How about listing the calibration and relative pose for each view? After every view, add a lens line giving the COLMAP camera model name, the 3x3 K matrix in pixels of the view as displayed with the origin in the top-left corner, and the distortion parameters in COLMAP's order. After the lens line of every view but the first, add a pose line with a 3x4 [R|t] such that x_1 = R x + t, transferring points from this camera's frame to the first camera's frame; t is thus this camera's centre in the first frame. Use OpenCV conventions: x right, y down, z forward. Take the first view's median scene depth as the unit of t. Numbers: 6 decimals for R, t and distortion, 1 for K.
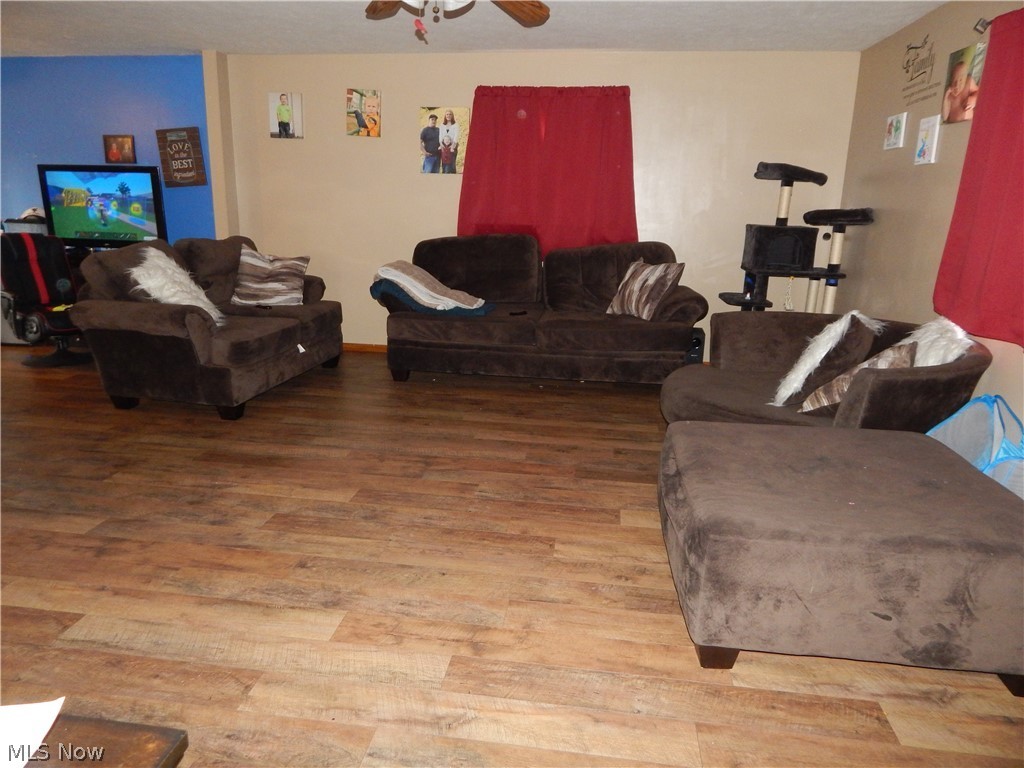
lens RADIAL K [[671.7, 0, 512.1], [0, 671.7, 383.4], [0, 0, 1]] dist [-0.000344, -0.003674]
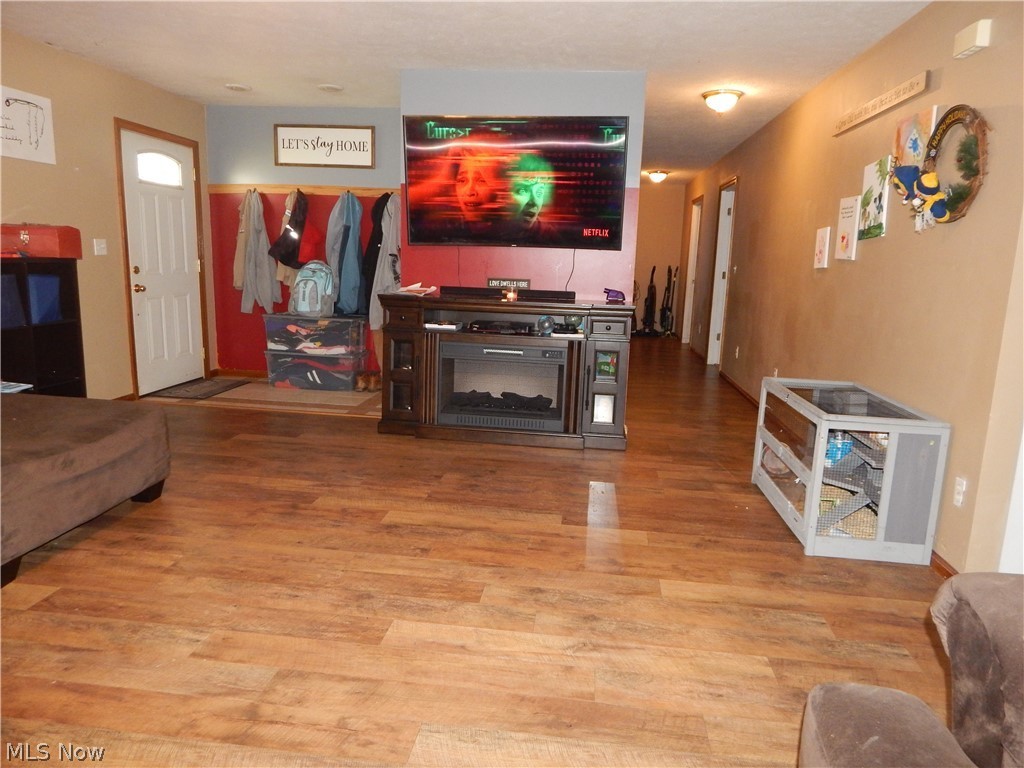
lens RADIAL K [[671.7, 0, 511.9], [0, 671.7, 382.2], [0, 0, 1]] dist [-0.000344, -0.003674]
pose [[-0.997865, -0.057968, -0.030083, -0.356773], [-0.065278, 0.899379, 0.432269, -0.414467], [0.001998, 0.433310, -0.901243, 1.648038]]
